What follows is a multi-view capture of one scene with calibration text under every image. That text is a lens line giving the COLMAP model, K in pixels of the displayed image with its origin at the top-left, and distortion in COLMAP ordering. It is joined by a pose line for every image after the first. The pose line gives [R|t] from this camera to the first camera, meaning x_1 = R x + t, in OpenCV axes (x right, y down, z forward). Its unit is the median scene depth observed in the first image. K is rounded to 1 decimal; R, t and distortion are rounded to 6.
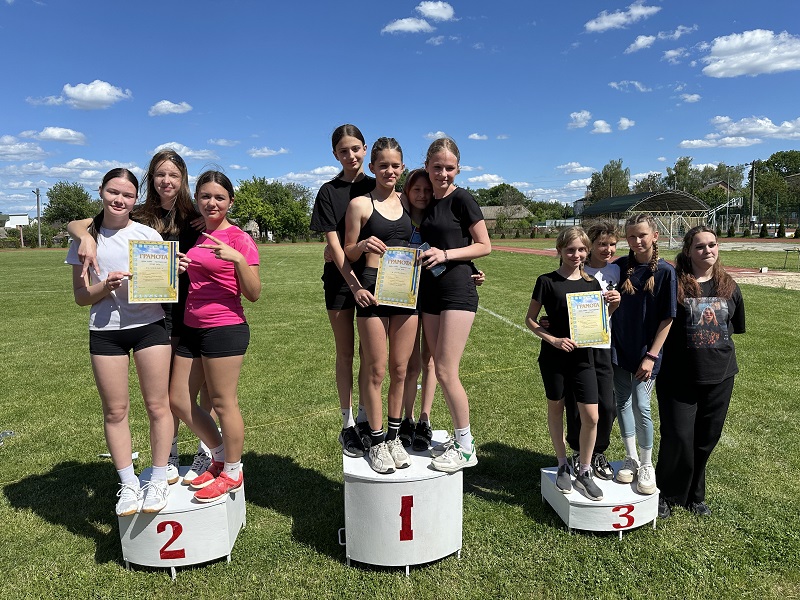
lens RADIAL K [[562.8, 0, 398.1], [0, 562.8, 306.3], [0, 0, 1]] dist [-0.011903, -0.002751]
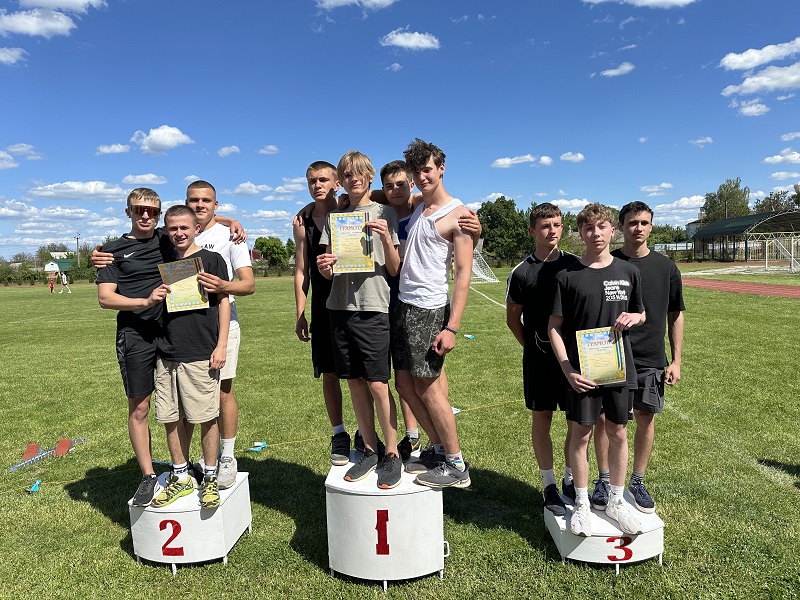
lens RADIAL K [[562.8, 0, 400.2], [0, 562.8, 292.8], [0, 0, 1]] dist [-0.011903, -0.002751]
pose [[0.985203, -0.004731, -0.171329, 0.216379], [-0.007689, 0.997392, -0.071759, 0.012530], [0.171222, 0.072014, 0.982597, -0.036301]]
